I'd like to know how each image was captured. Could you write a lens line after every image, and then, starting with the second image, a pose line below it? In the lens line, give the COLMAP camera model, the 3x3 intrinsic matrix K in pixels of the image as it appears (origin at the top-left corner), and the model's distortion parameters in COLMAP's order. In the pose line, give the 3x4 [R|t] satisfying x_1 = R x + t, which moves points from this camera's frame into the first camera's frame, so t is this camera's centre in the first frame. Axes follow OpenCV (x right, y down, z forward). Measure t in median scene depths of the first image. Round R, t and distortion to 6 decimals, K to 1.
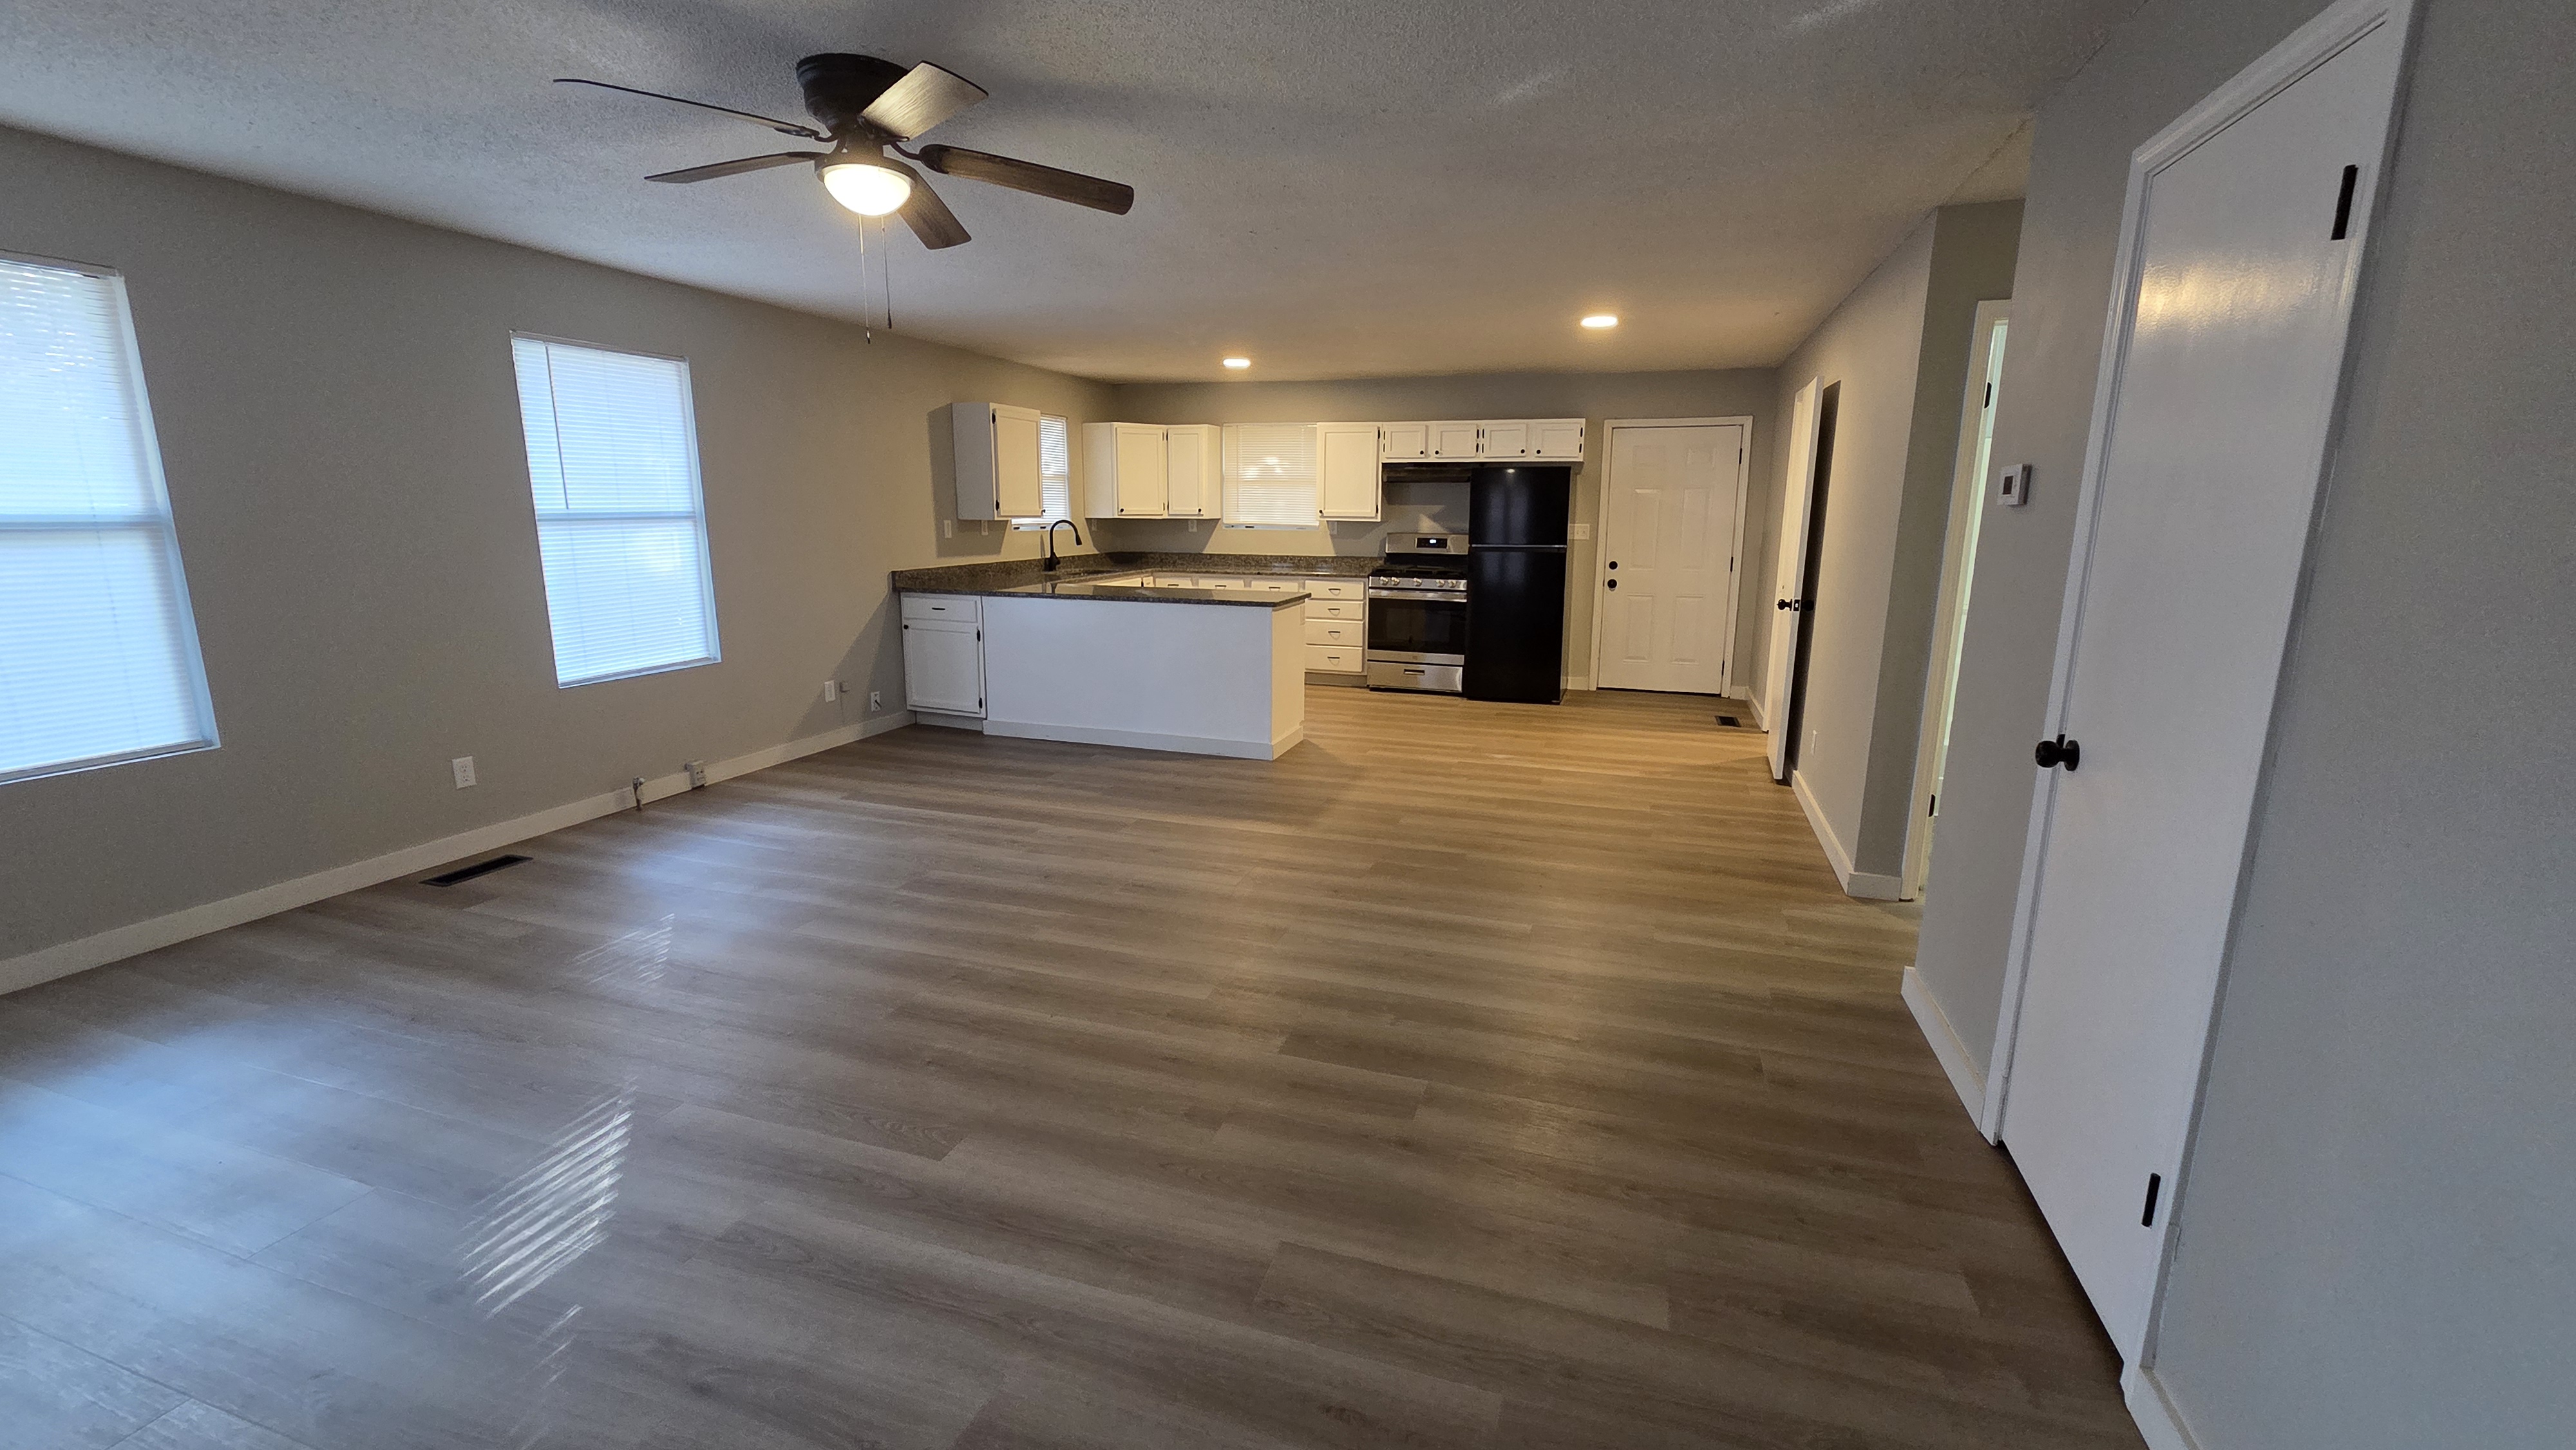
lens RADIAL K [[1051.3, 0, 1285.5], [0, 1051.3, 725.9], [0, 0, 1]] dist [0.003691, -0.000940]
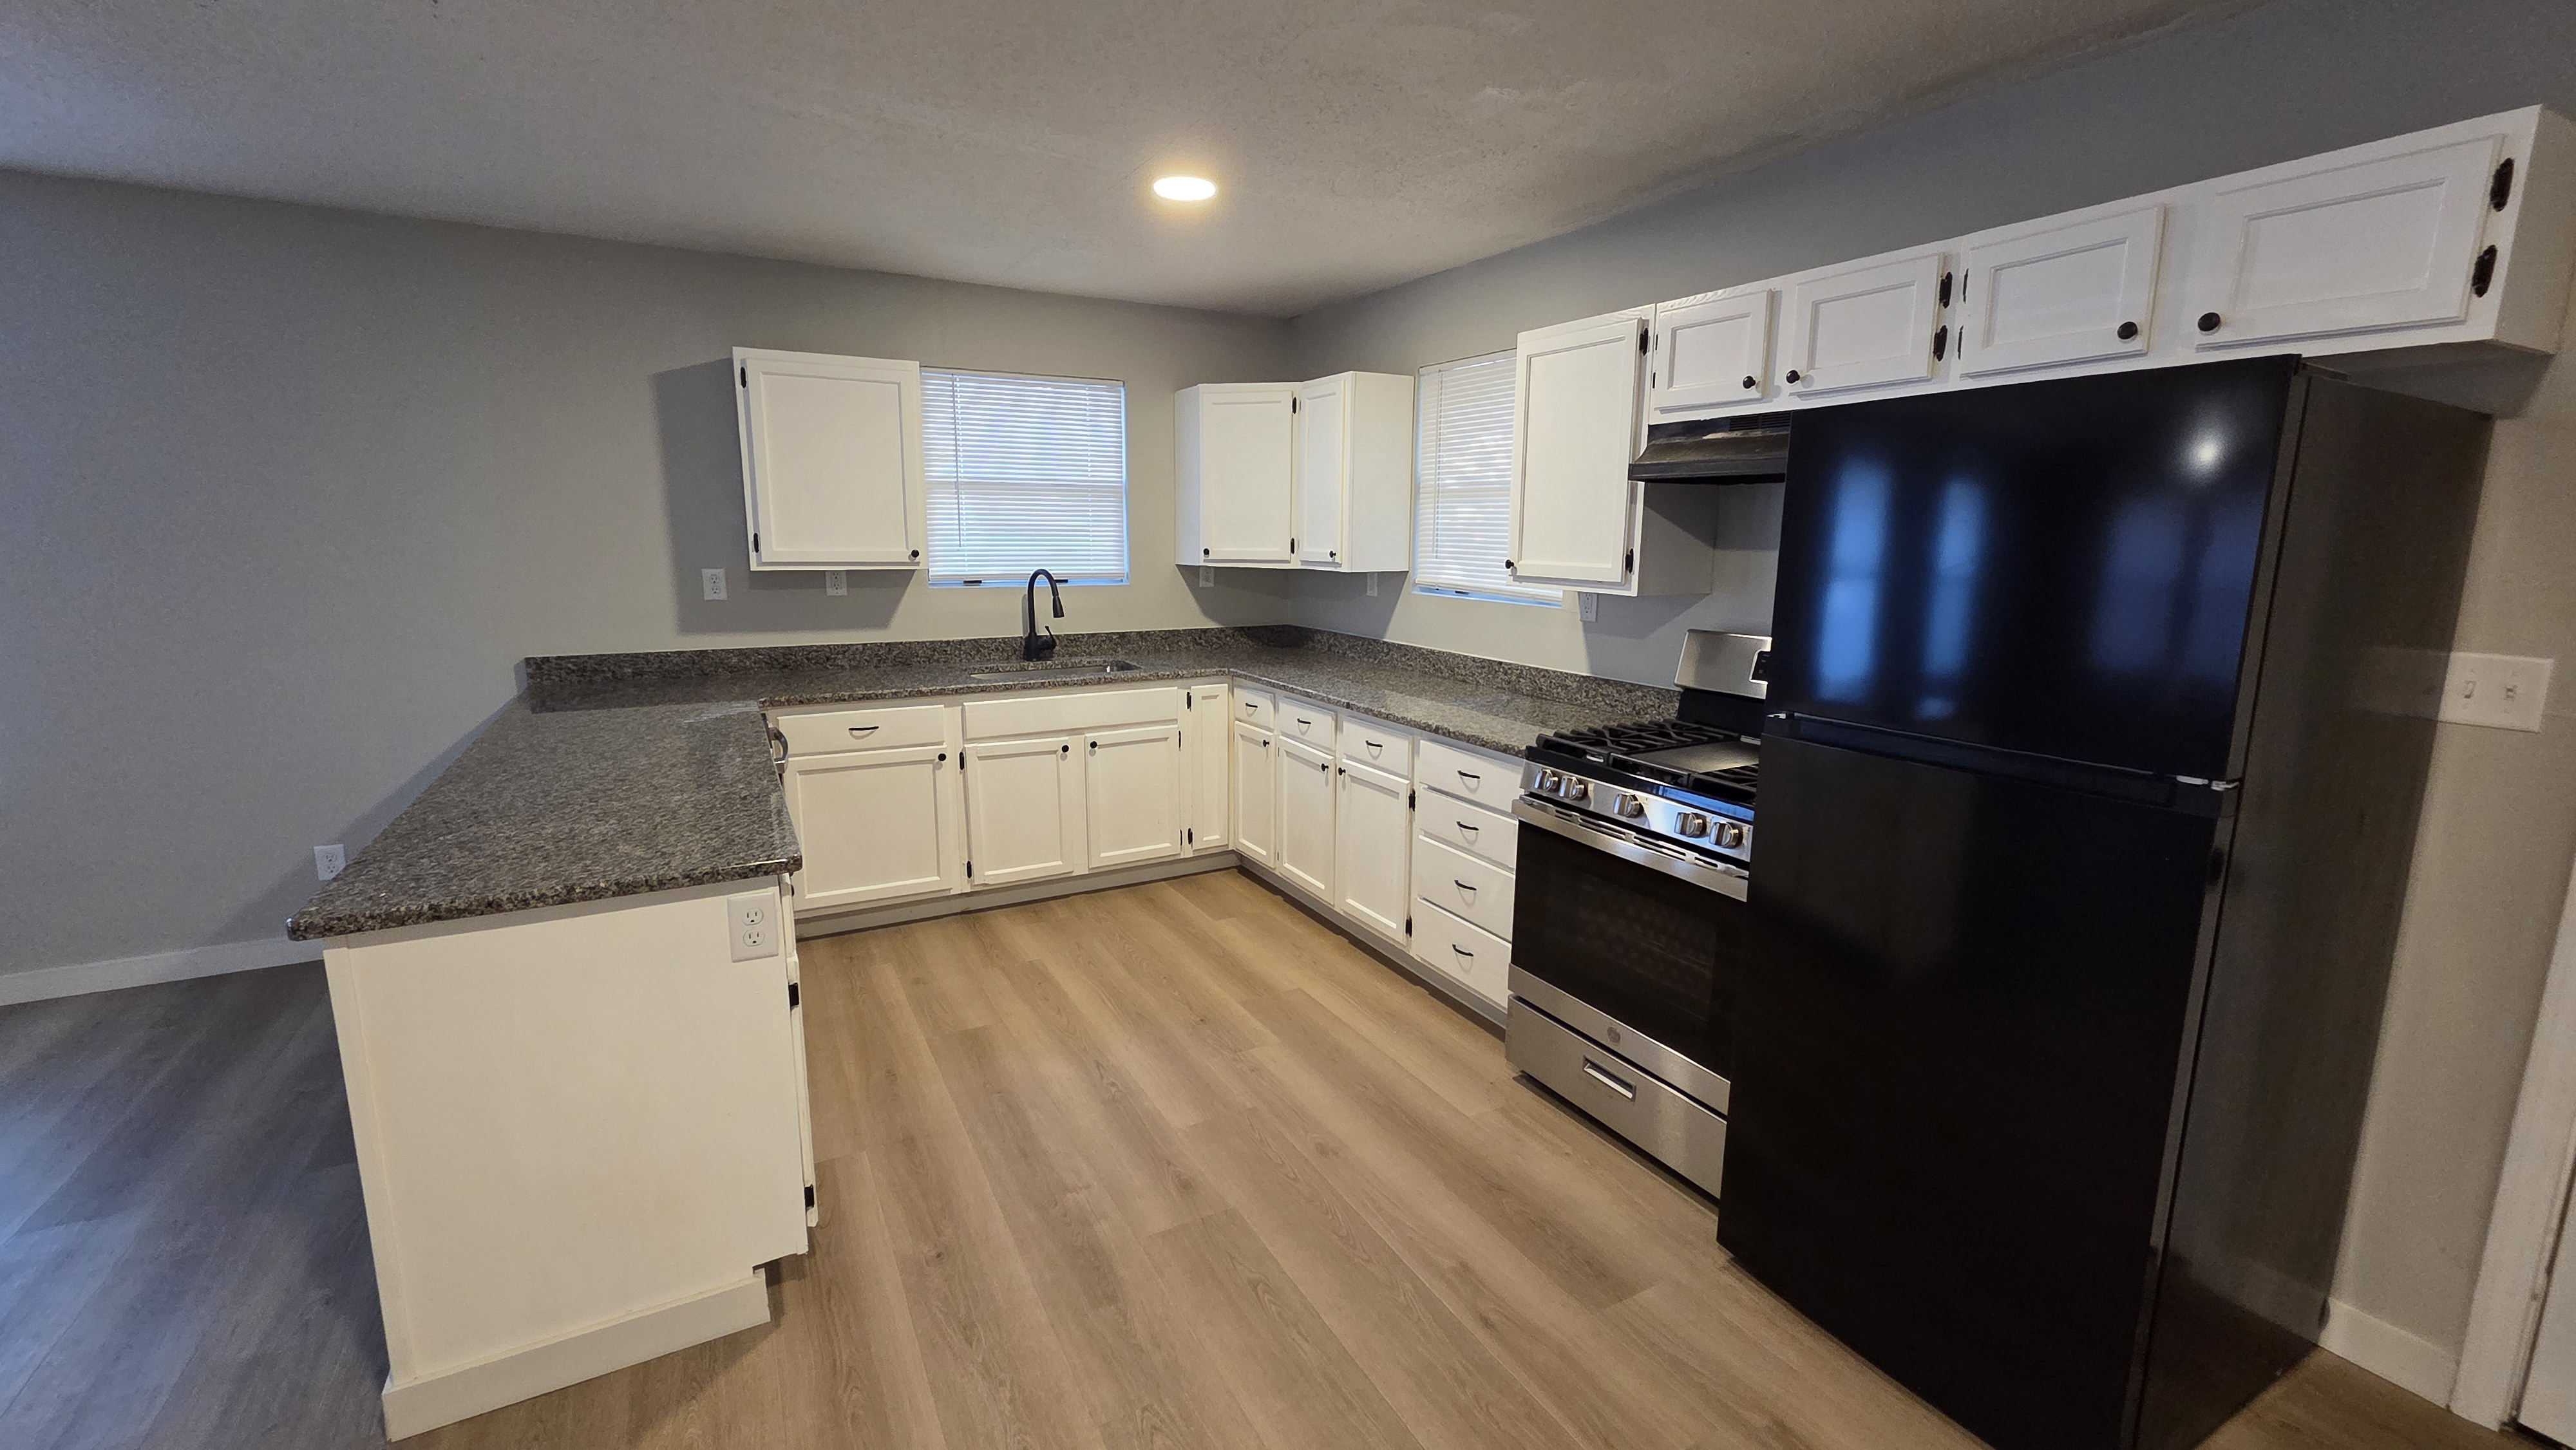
lens RADIAL K [[1051.3, 0, 1284.2], [0, 1051.3, 713.2], [0, 0, 1]] dist [0.003691, -0.000940]
pose [[0.733169, 0.118313, -0.669675, 0.302843], [-0.143360, 0.989509, 0.017866, -0.183787], [0.664764, 0.082906, 0.742439, 0.842722]]
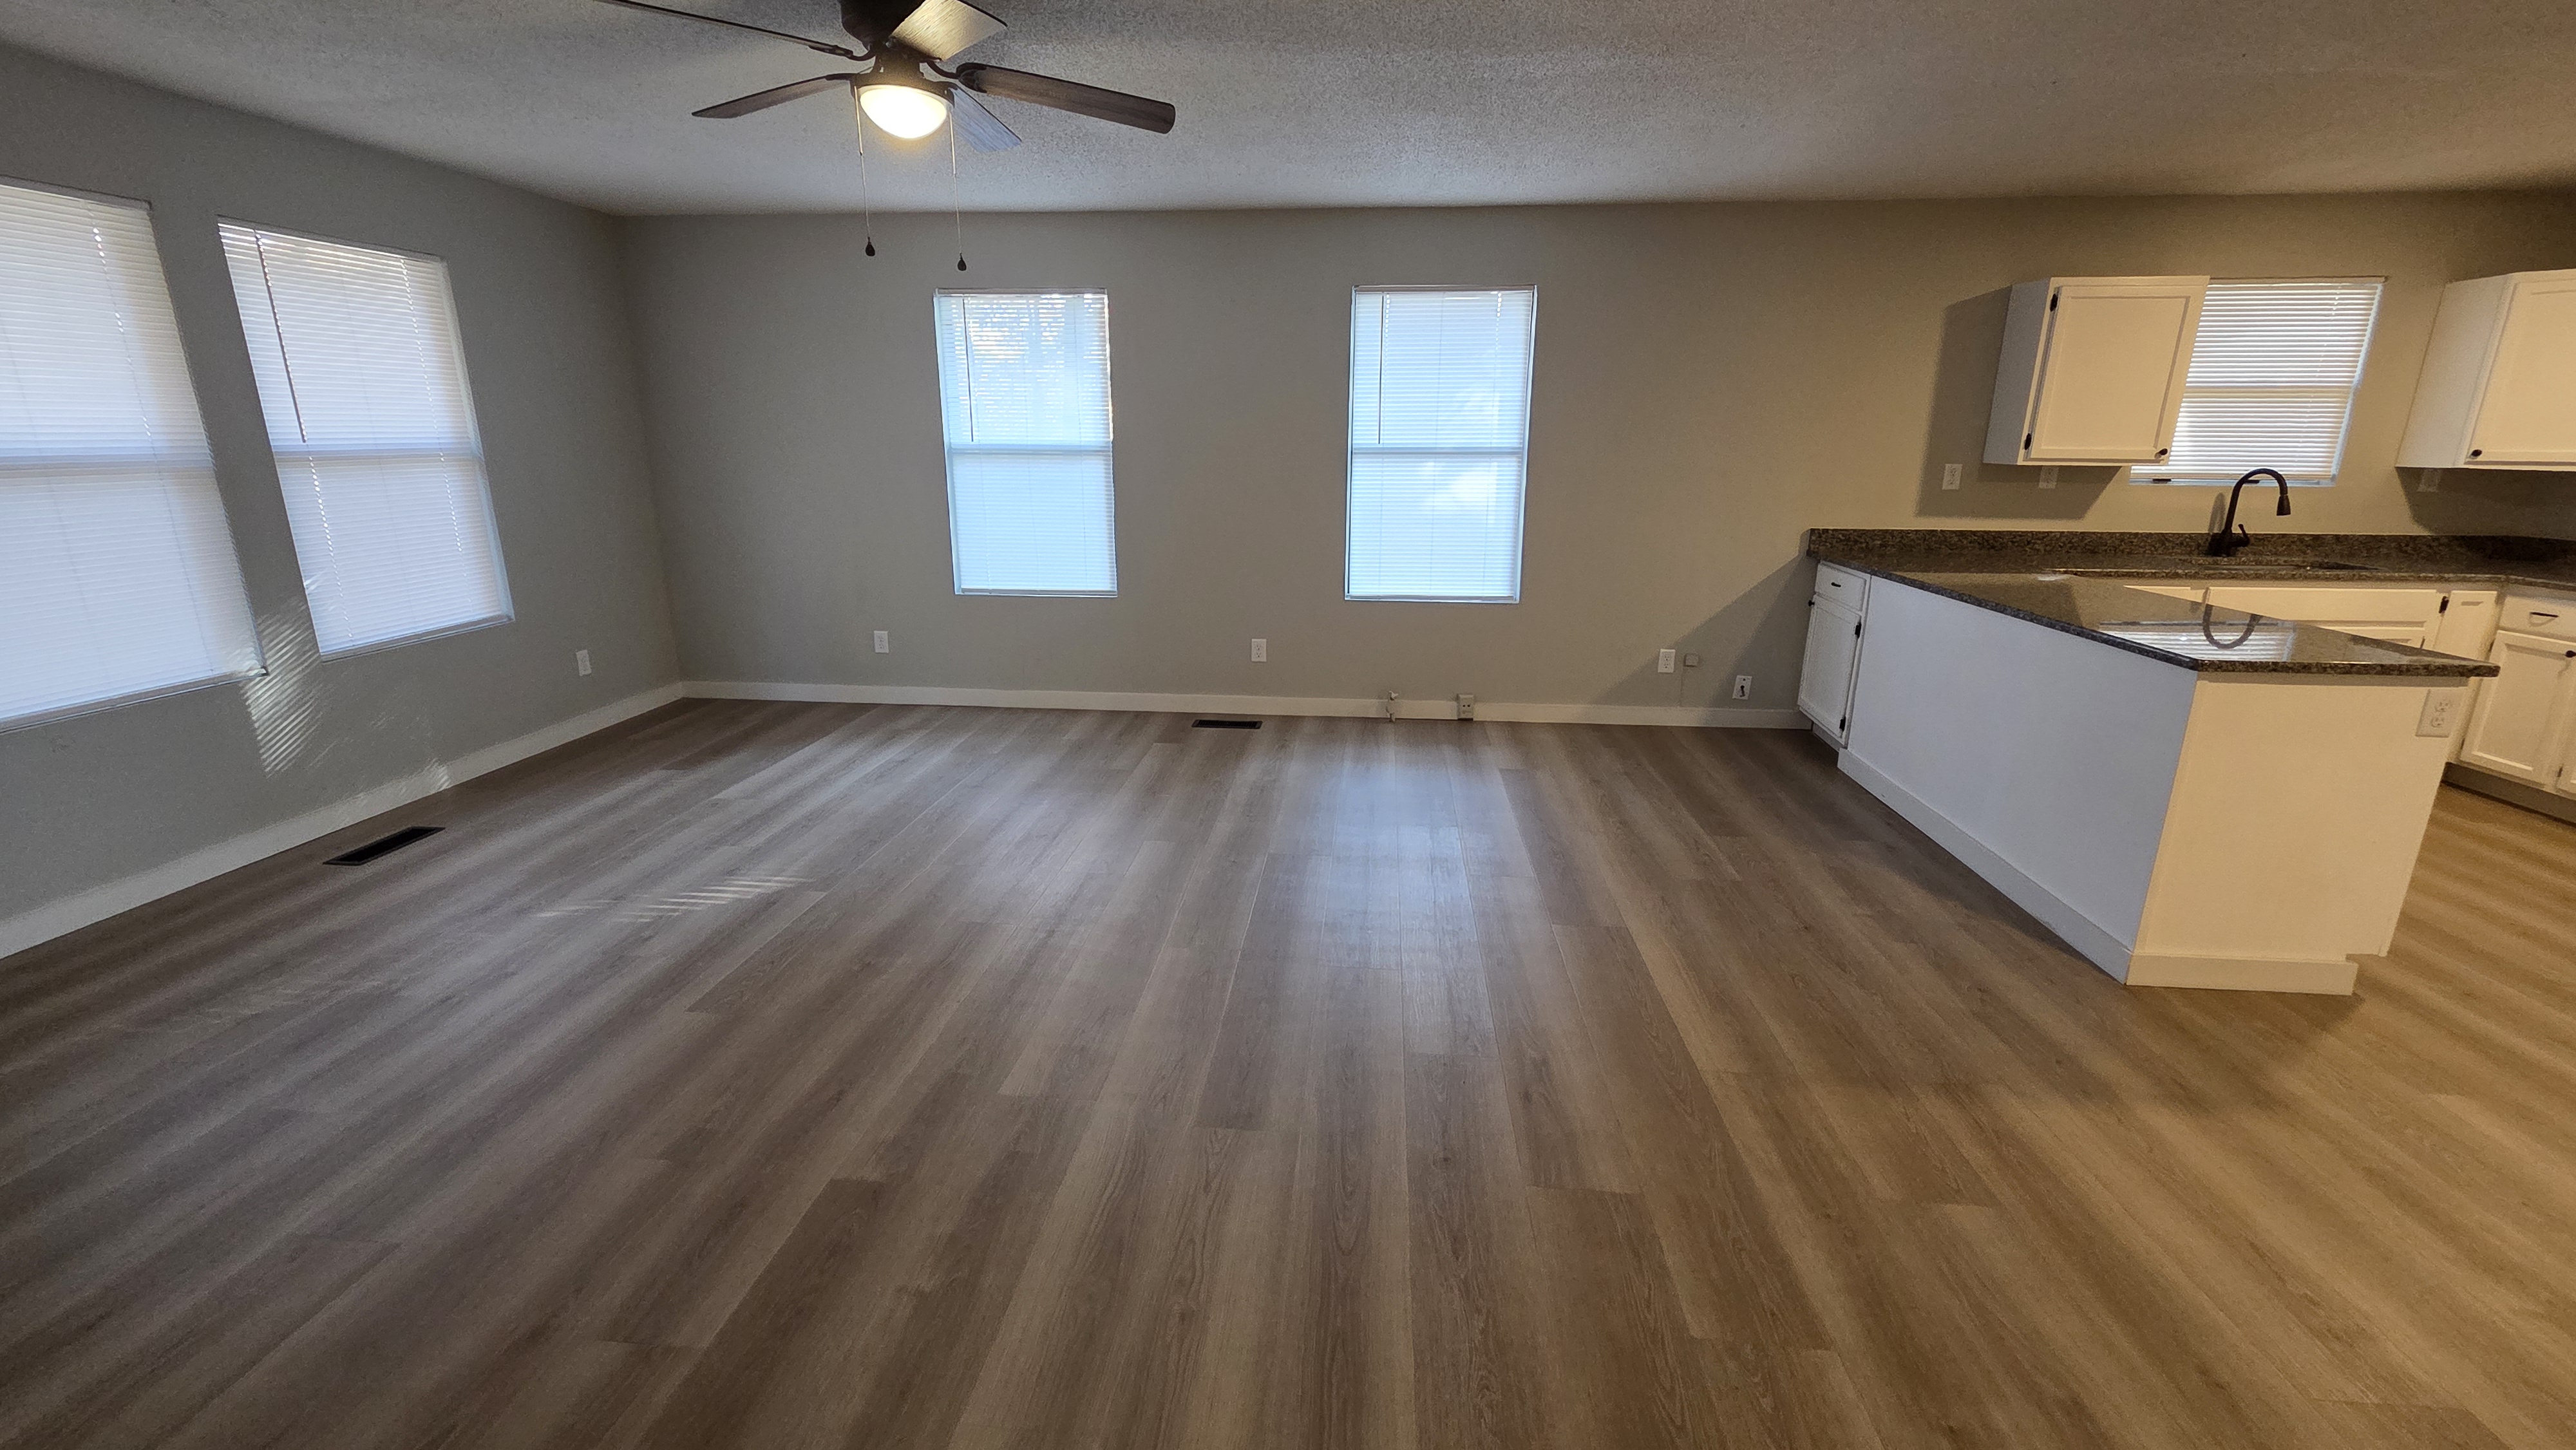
lens RADIAL K [[1051.3, 0, 1285.8], [0, 1051.3, 717.9], [0, 0, 1]] dist [0.003691, -0.000940]
pose [[0.225964, 0.248377, -0.941939, 0.289868], [-0.204303, 0.957527, 0.203476, -0.091986], [0.952471, 0.146462, 0.267111, 0.448144]]
